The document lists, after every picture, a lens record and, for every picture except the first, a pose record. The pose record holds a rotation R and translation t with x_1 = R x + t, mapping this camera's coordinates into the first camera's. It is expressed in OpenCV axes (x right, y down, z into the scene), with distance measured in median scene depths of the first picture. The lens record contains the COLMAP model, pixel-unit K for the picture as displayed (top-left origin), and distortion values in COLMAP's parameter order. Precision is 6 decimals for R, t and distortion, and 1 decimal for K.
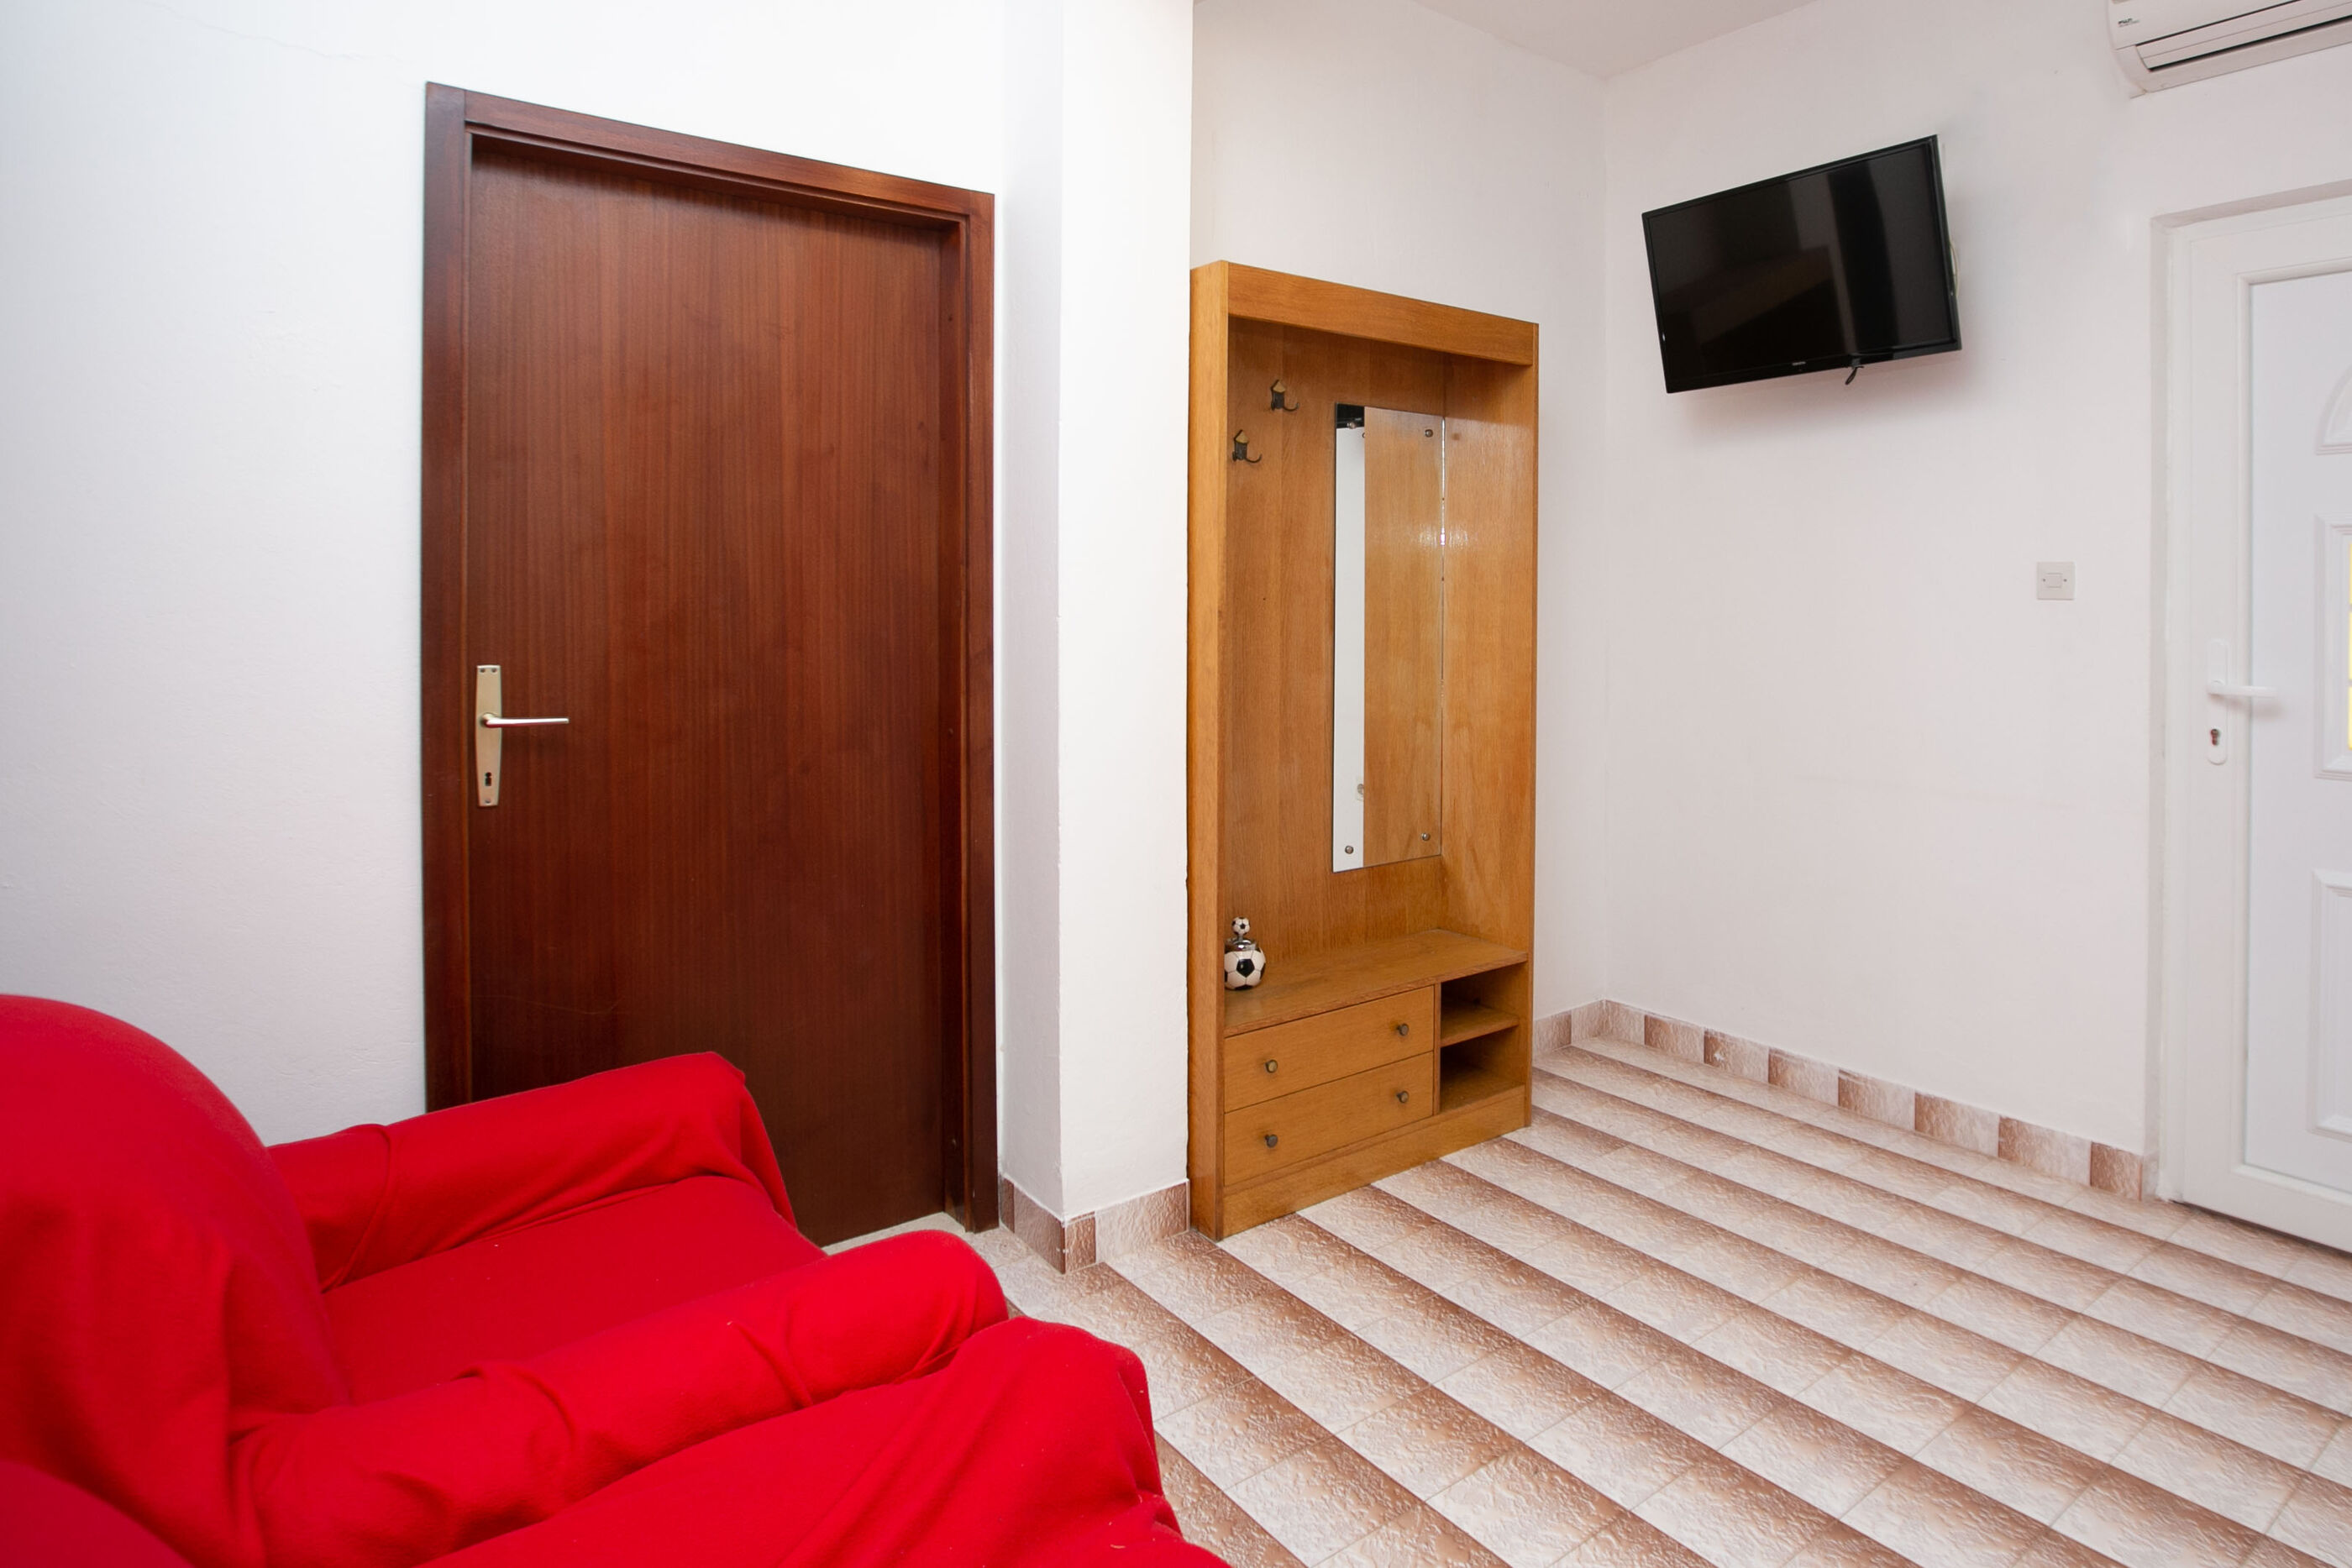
lens RADIAL K [[1214.2, 0, 1183.4], [0, 1214.2, 704.6], [0, 0, 1]] dist [0.000931, 0.000080]
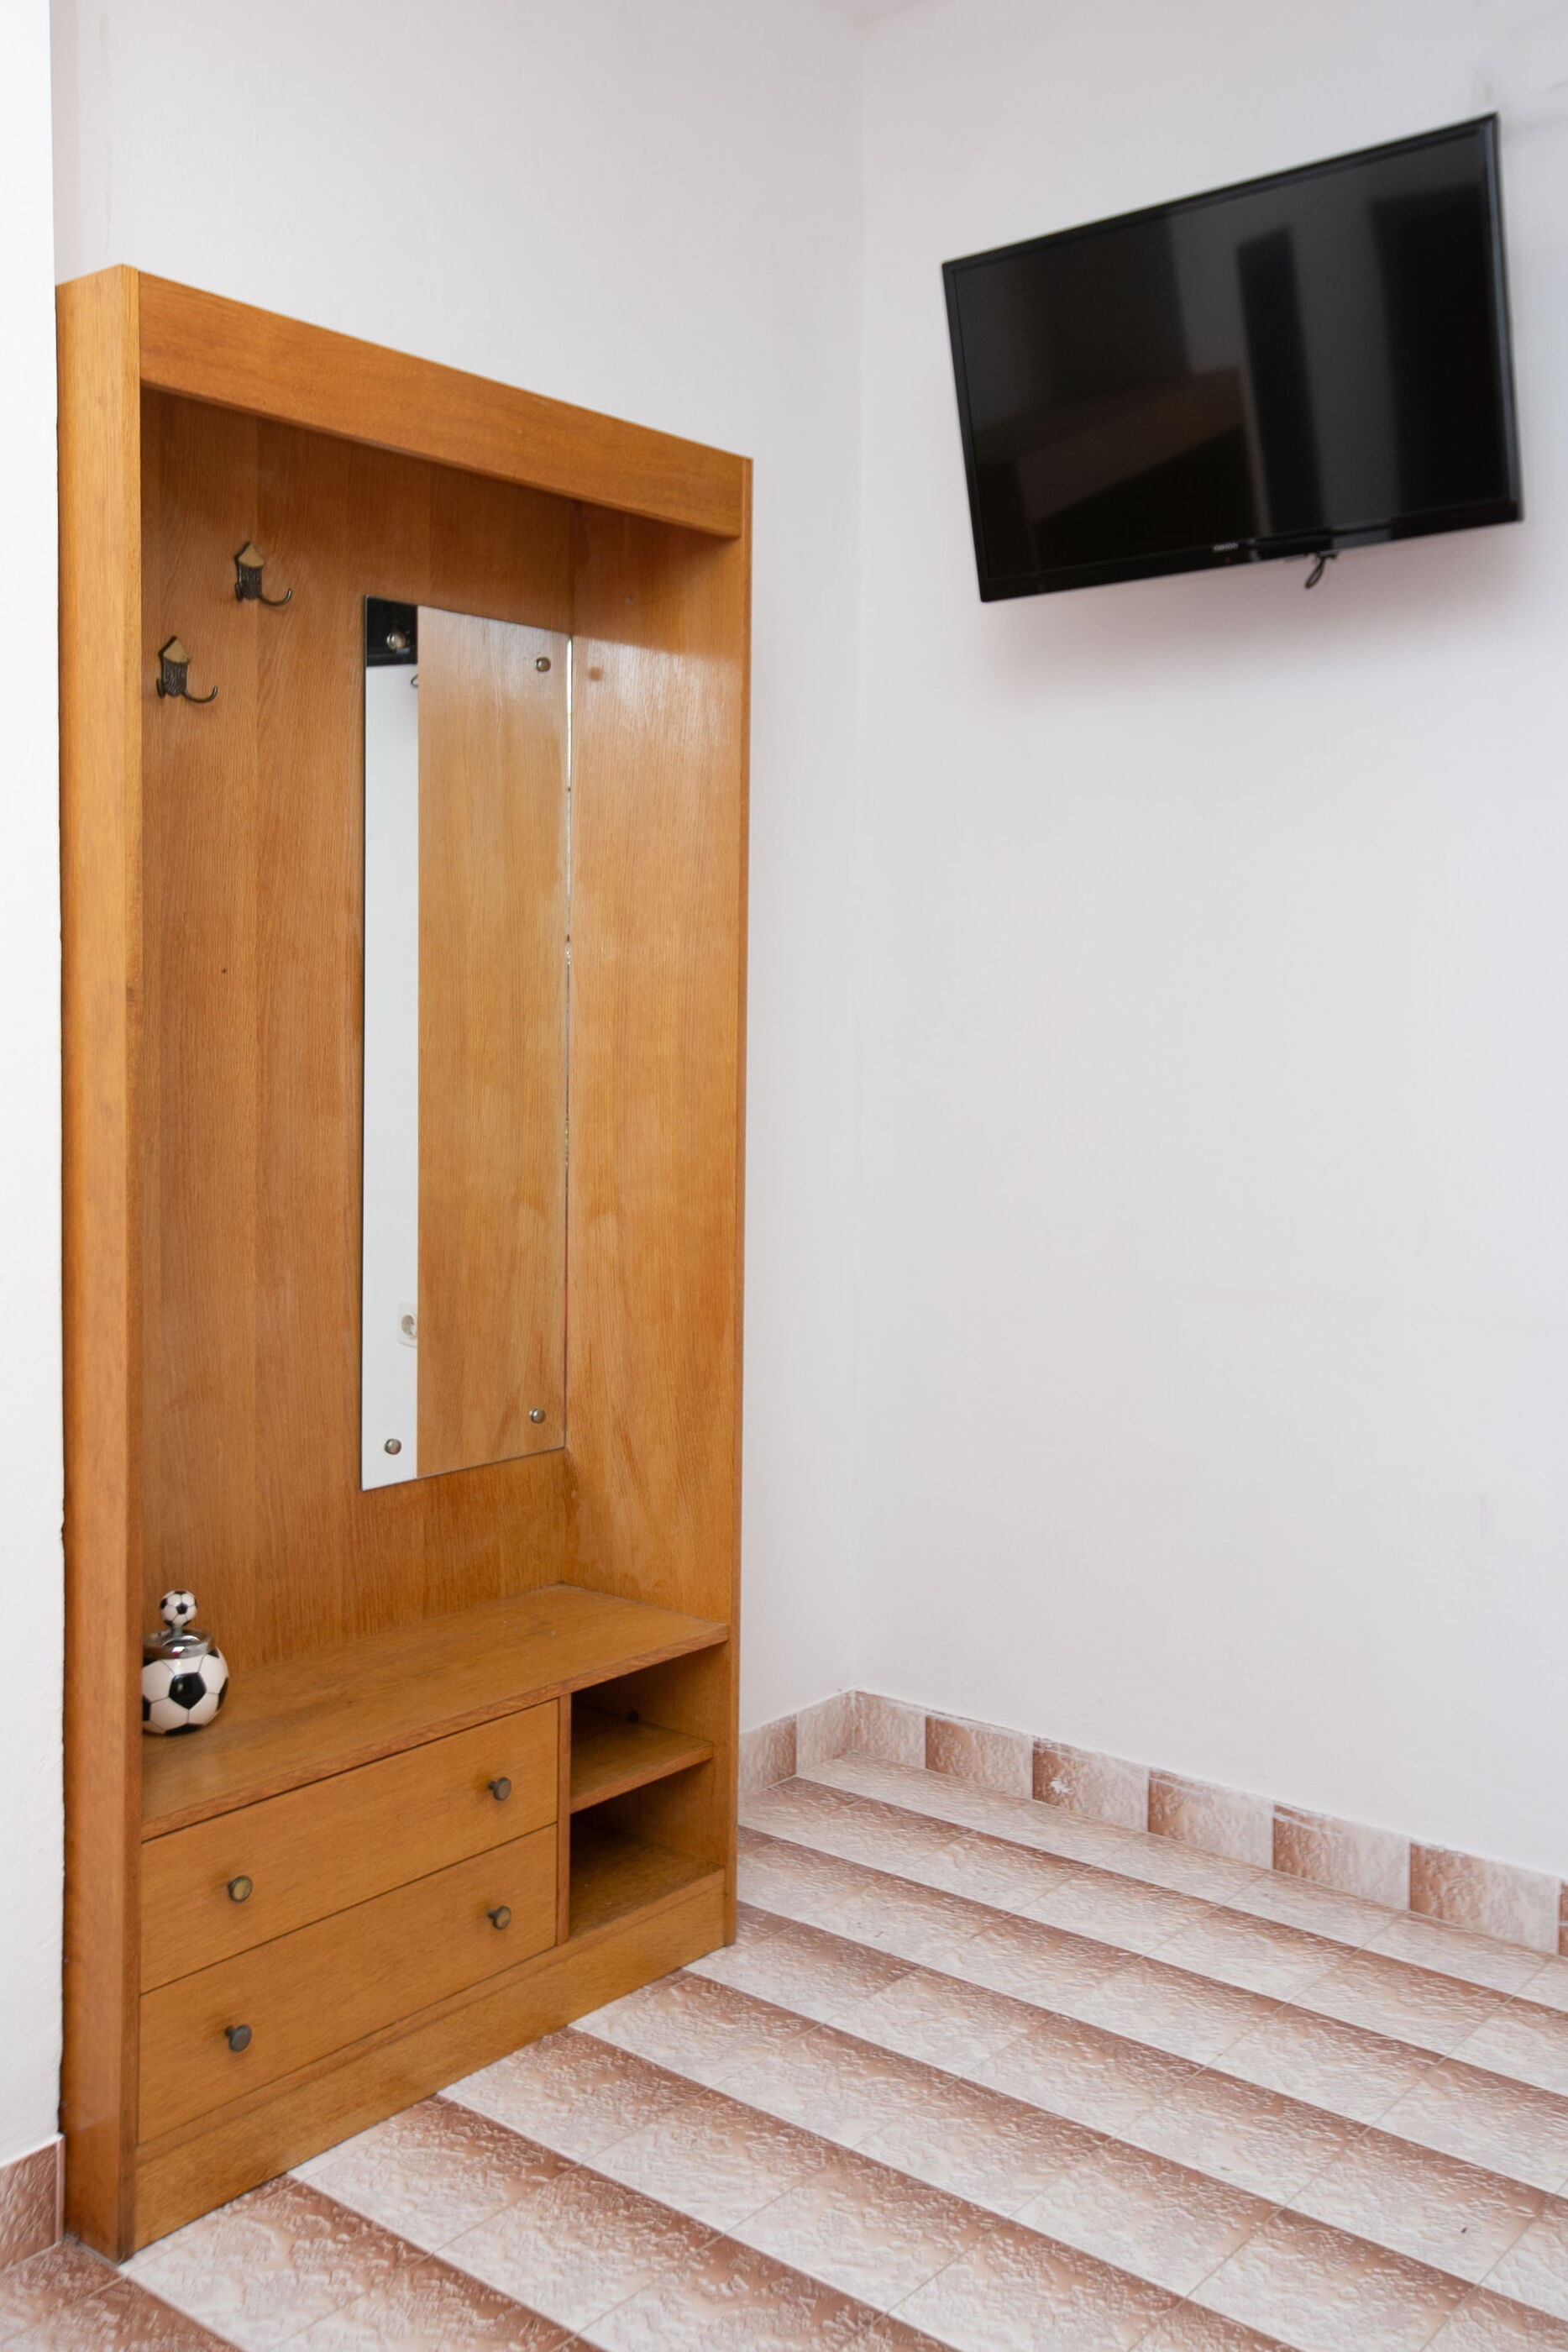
lens RADIAL K [[2055.0, 0, 841.0], [0, 2055.0, 1125.7], [0, 0, 1]] dist [0.011939, 0.071944]
pose [[0.937359, -0.002195, 0.348359, 0.008628], [0.010230, 0.999722, -0.021229, 0.000255], [-0.348216, 0.023463, 0.937121, 0.103769]]
